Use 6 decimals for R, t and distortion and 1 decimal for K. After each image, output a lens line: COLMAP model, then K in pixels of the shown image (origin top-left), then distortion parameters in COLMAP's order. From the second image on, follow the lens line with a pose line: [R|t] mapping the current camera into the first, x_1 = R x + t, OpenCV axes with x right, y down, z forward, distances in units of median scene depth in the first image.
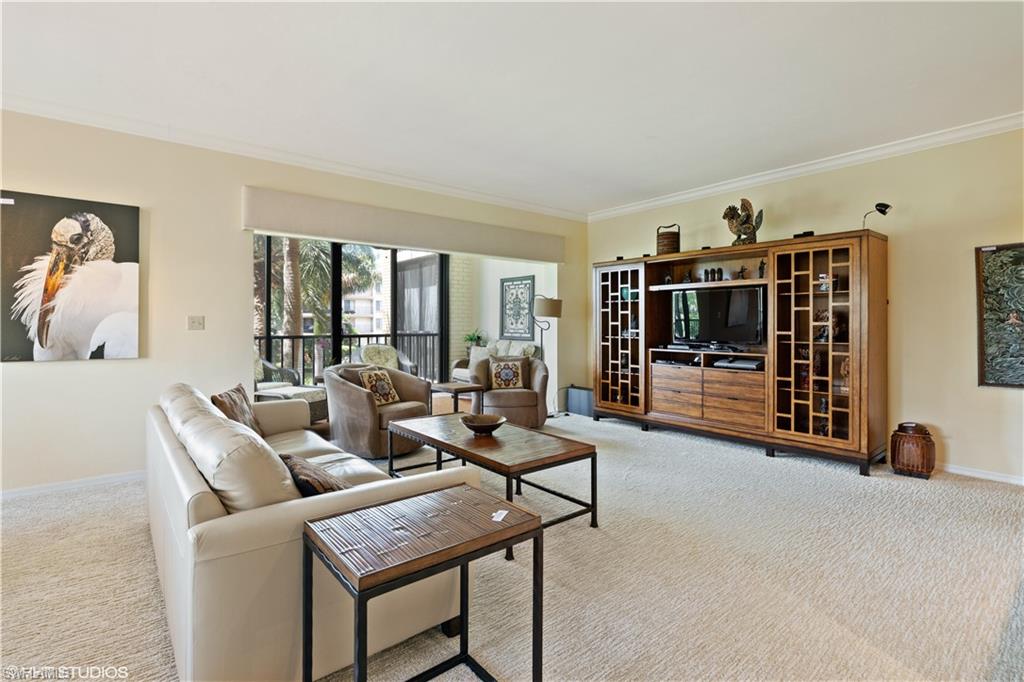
lens RADIAL K [[483.1, 0, 512.9], [0, 483.1, 321.7], [0, 0, 1]] dist [-0.003789, -0.000514]
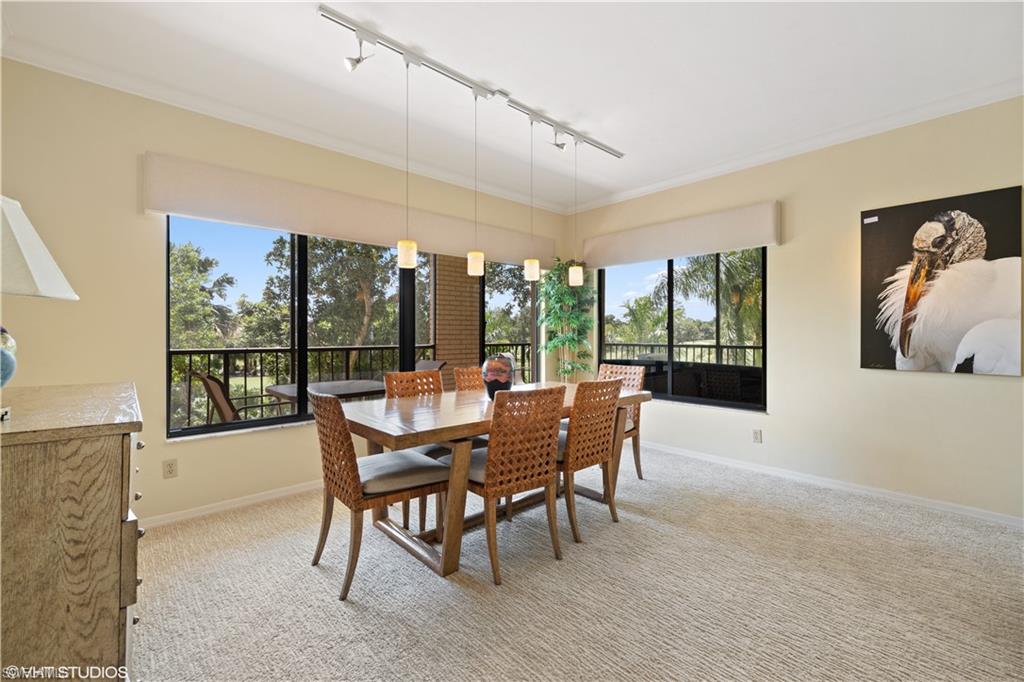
lens RADIAL K [[431.5, 0, 512.4], [0, 431.5, 335.4], [0, 0, 1]] dist [-0.003683, -0.000380]
pose [[0.059156, 0.002526, -0.998246, -0.127513], [0.005667, 0.999980, 0.002867, 0.001682], [0.998233, -0.005827, 0.059141, 0.127751]]
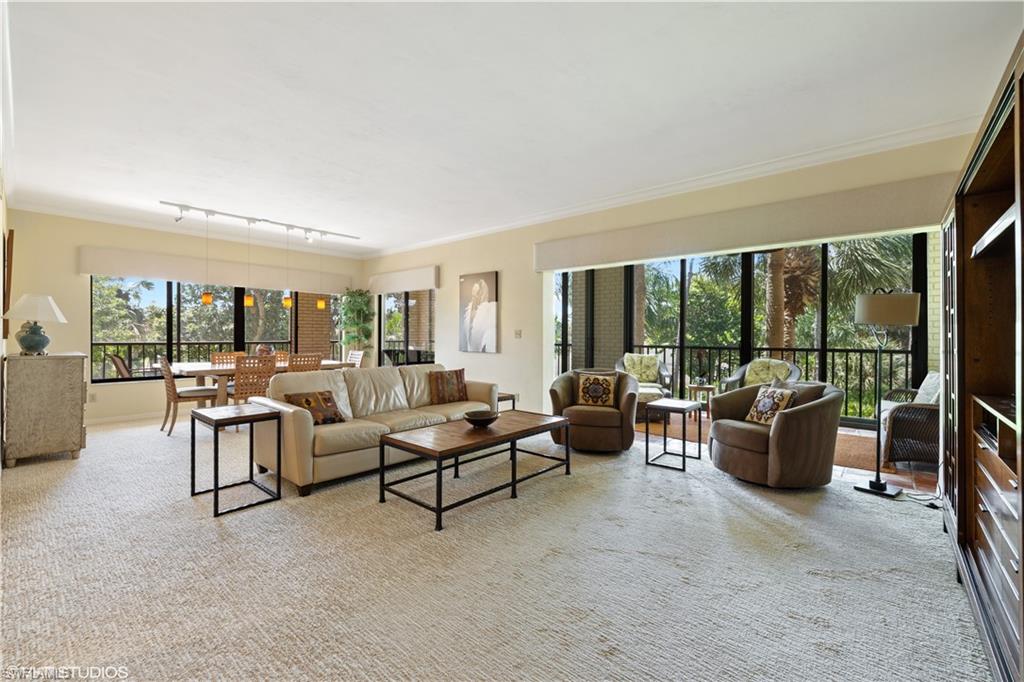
lens RADIAL K [[429.1, 0, 512.0], [0, 429.1, 341.0], [0, 0, 1]] dist [0.001255, -0.000032]
pose [[0.169460, 0.014532, -0.985430, 0.912771], [-0.000213, 0.999892, 0.014708, 0.005519], [0.985537, -0.002282, 0.169445, 0.830910]]
